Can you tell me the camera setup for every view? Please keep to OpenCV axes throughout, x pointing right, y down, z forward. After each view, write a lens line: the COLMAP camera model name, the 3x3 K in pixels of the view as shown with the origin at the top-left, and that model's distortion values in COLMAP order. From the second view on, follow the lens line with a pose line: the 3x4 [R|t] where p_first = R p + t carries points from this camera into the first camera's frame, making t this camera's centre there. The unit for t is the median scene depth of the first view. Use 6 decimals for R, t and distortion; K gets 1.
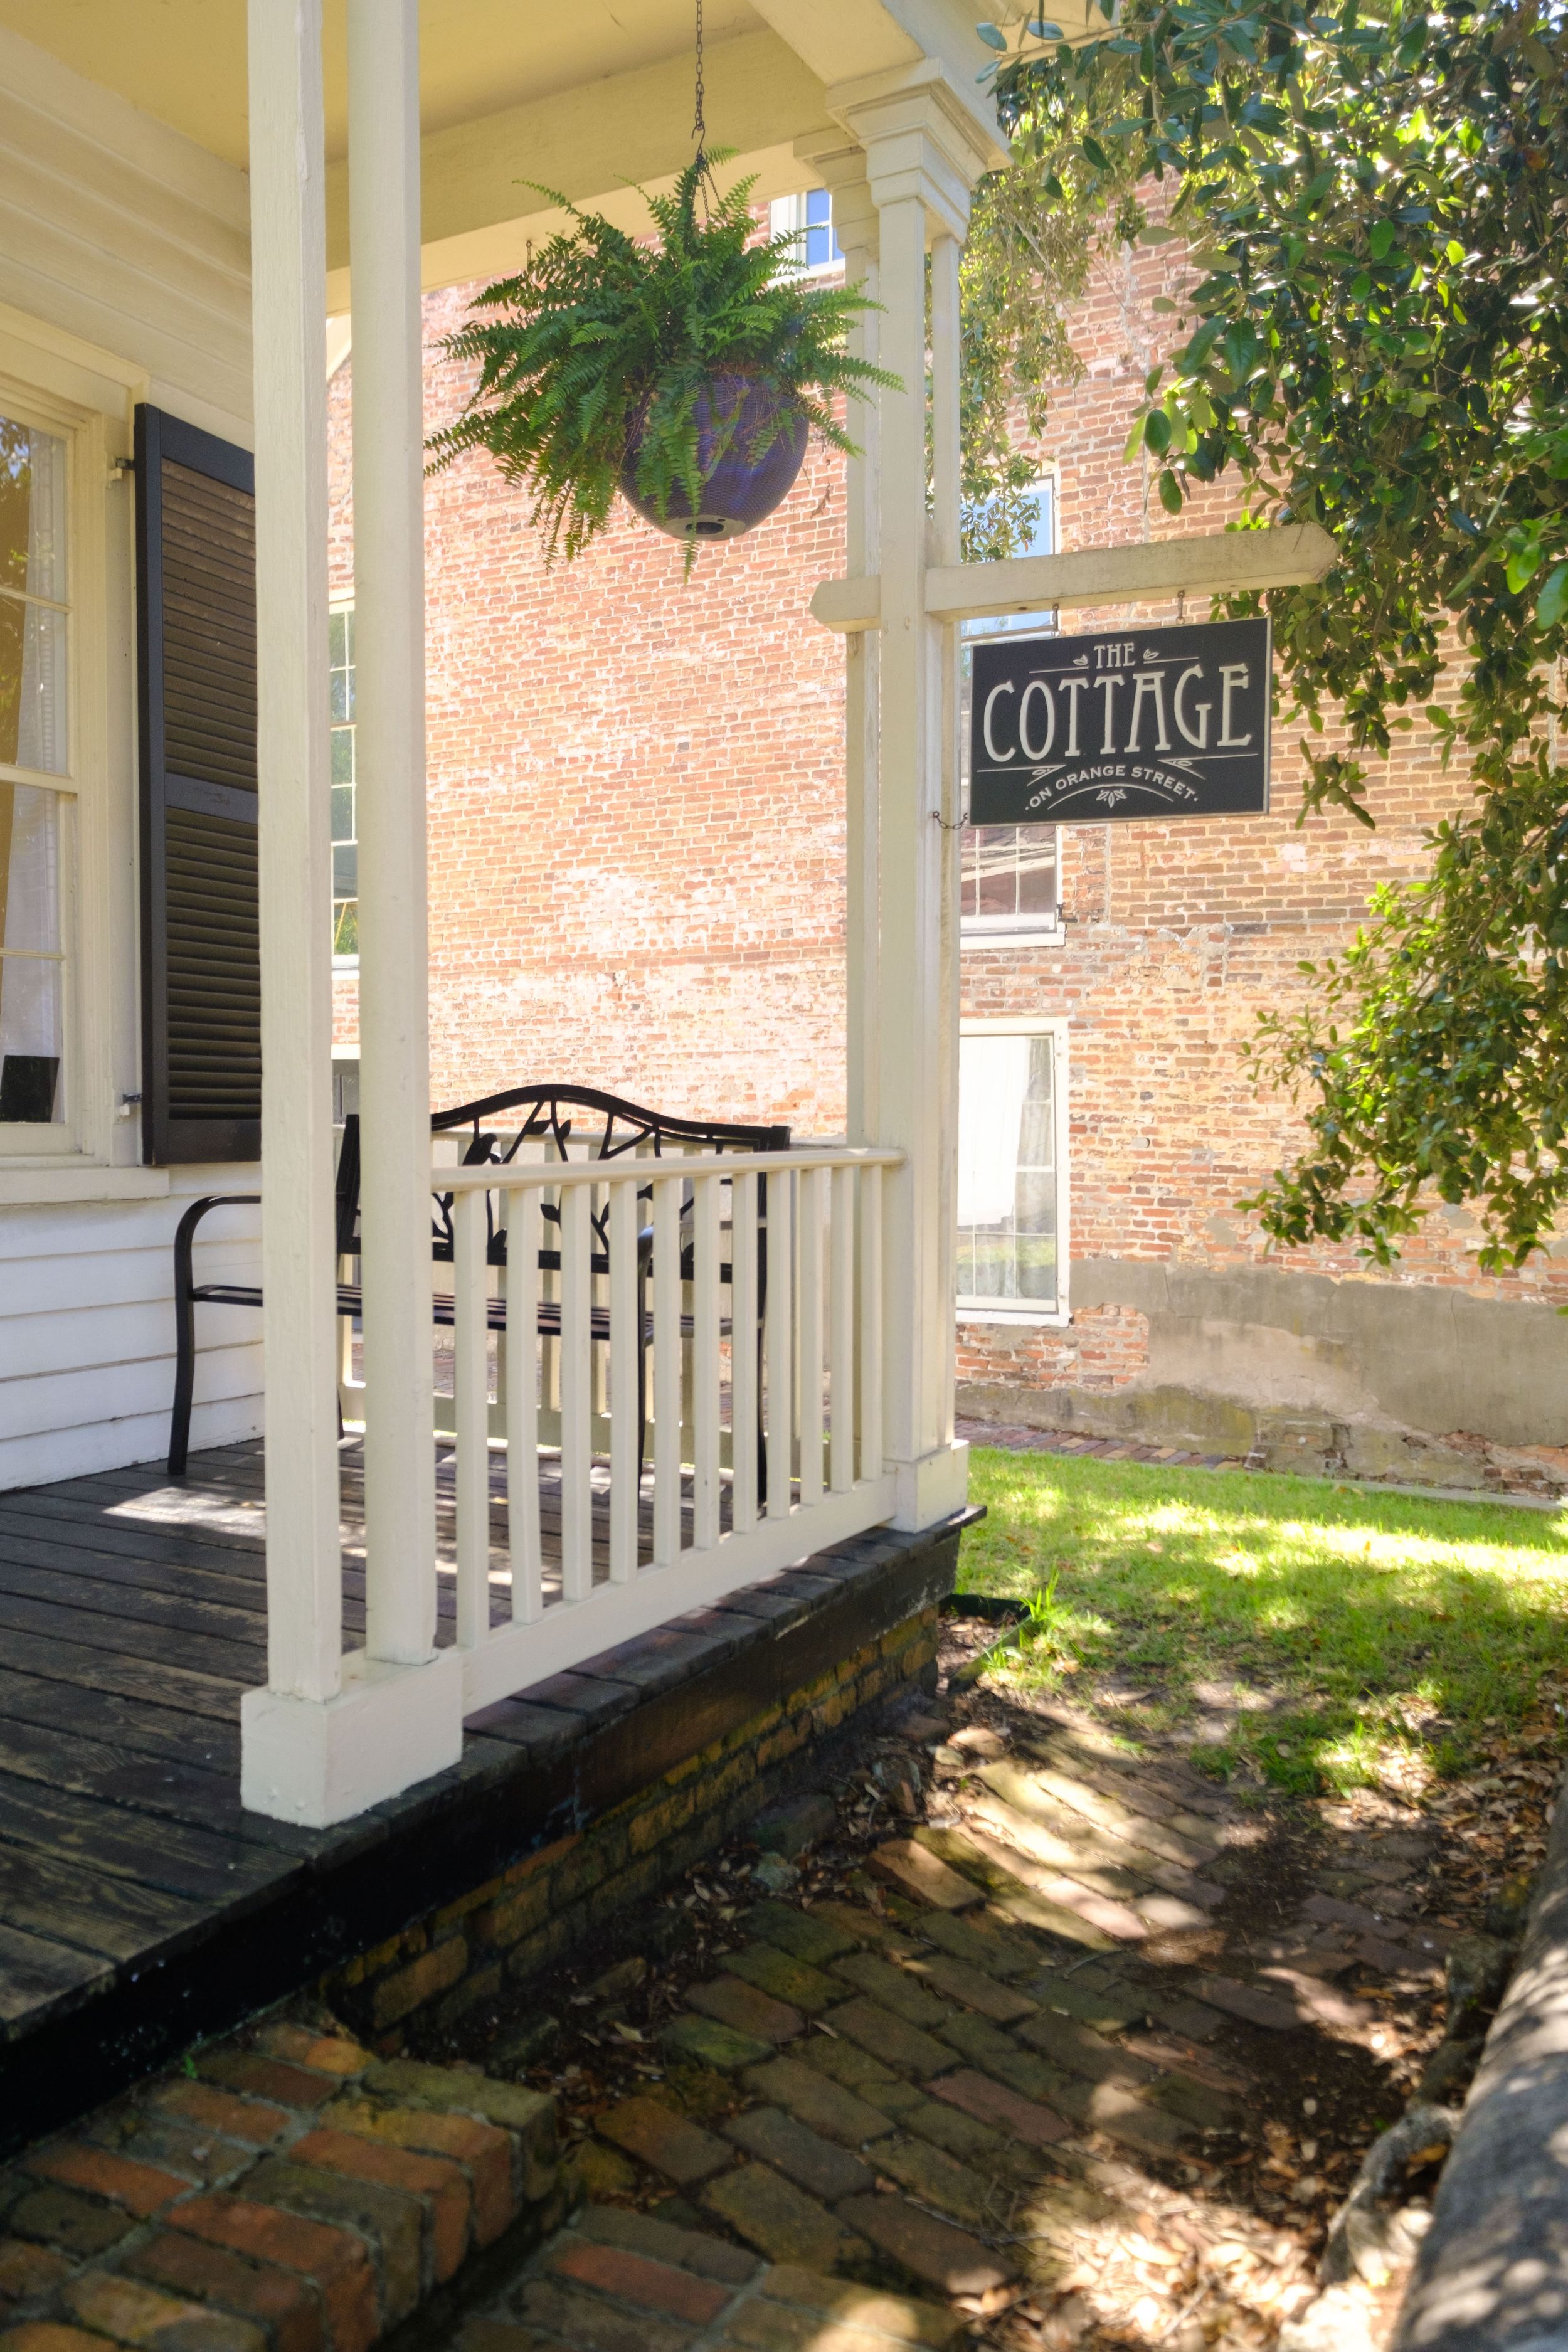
lens RADIAL K [[1835.5, 0, 783.1], [0, 1835.5, 1173.7], [0, 0, 1]] dist [0.003767, 0.000762]
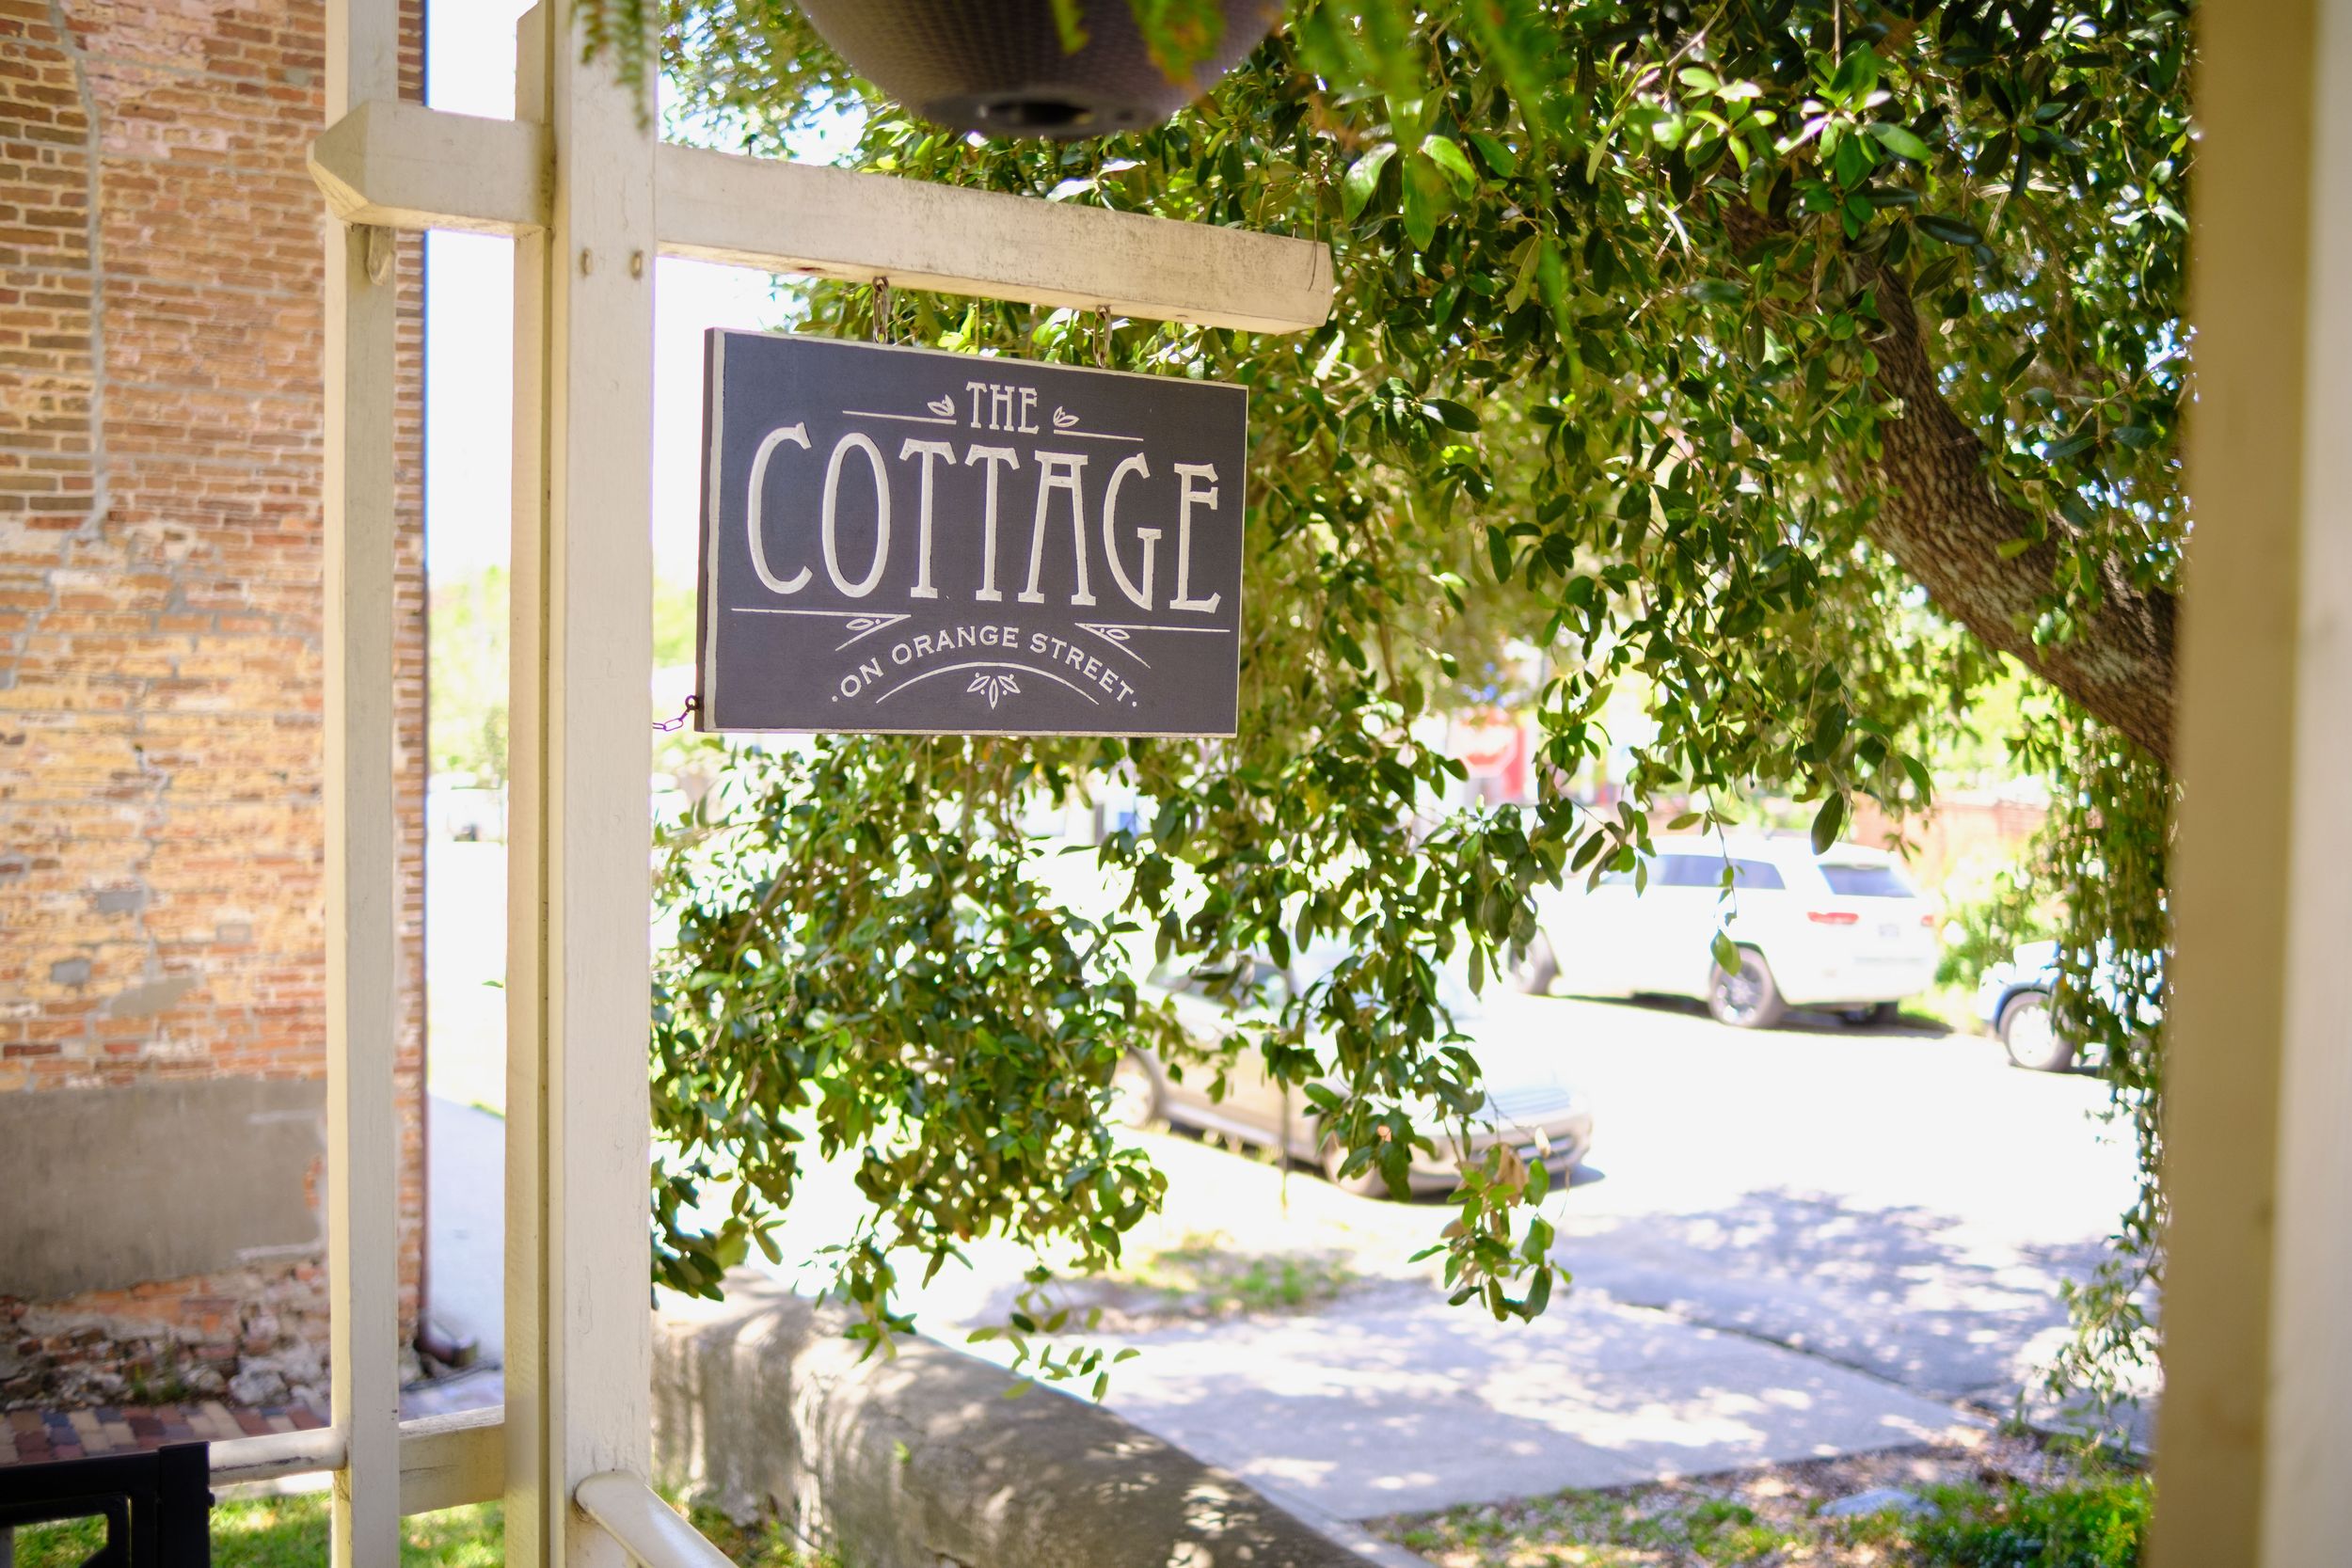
lens RADIAL K [[2305.3, 0, 1177.0], [0, 2305.3, 782.9], [0, 0, 1]] dist [0.001136, 0.000000]
pose [[0.509745, -0.043446, 0.859228, -0.338757], [0.018361, 0.999046, 0.039623, -0.204625], [-0.860129, -0.004421, 0.510057, 0.640339]]
